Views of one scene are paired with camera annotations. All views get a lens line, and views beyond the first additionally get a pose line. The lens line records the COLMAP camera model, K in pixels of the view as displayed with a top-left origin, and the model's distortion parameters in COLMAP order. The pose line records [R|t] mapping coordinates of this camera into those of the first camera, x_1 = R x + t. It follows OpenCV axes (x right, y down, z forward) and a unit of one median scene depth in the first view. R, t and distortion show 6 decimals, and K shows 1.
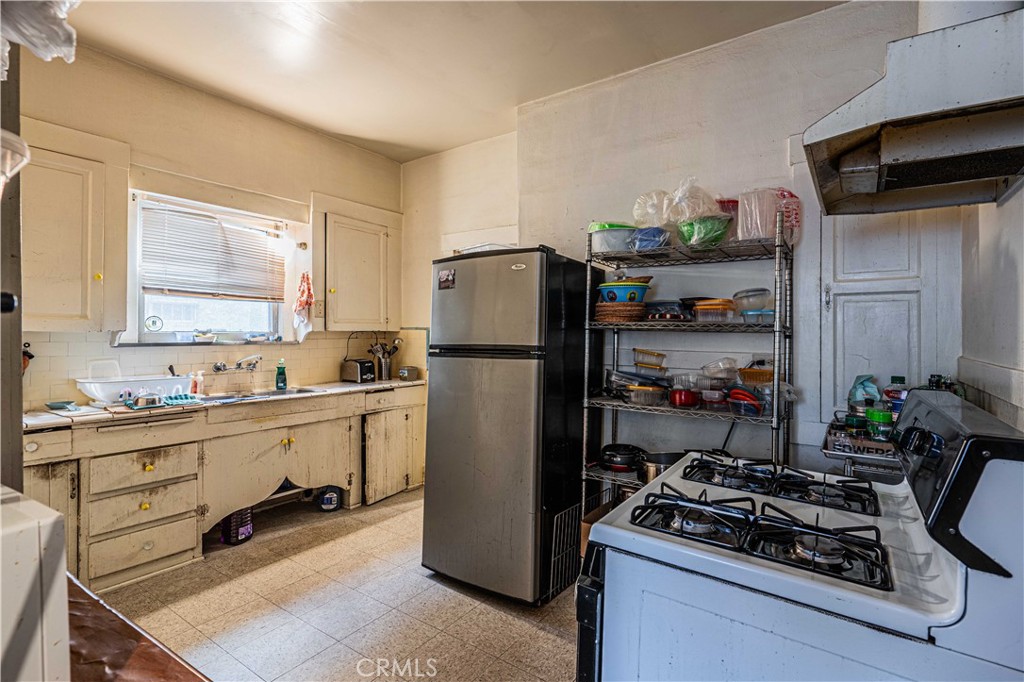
lens RADIAL K [[495.6, 0, 509.8], [0, 495.6, 340.2], [0, 0, 1]] dist [0.002401, -0.000781]
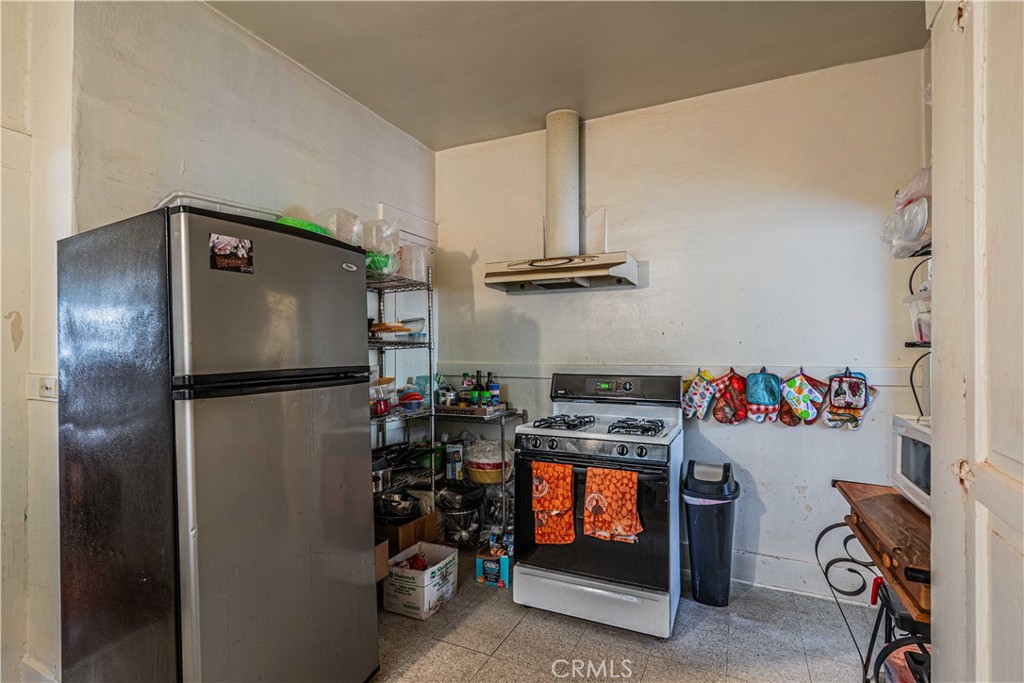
lens RADIAL K [[495.6, 0, 509.2], [0, 495.6, 344.7], [0, 0, 1]] dist [0.002401, -0.000781]
pose [[-0.203234, -0.001964, 0.979128, -0.732023], [0.013200, 0.999902, 0.004745, -0.021063], [-0.979041, 0.013889, -0.203188, 0.820525]]
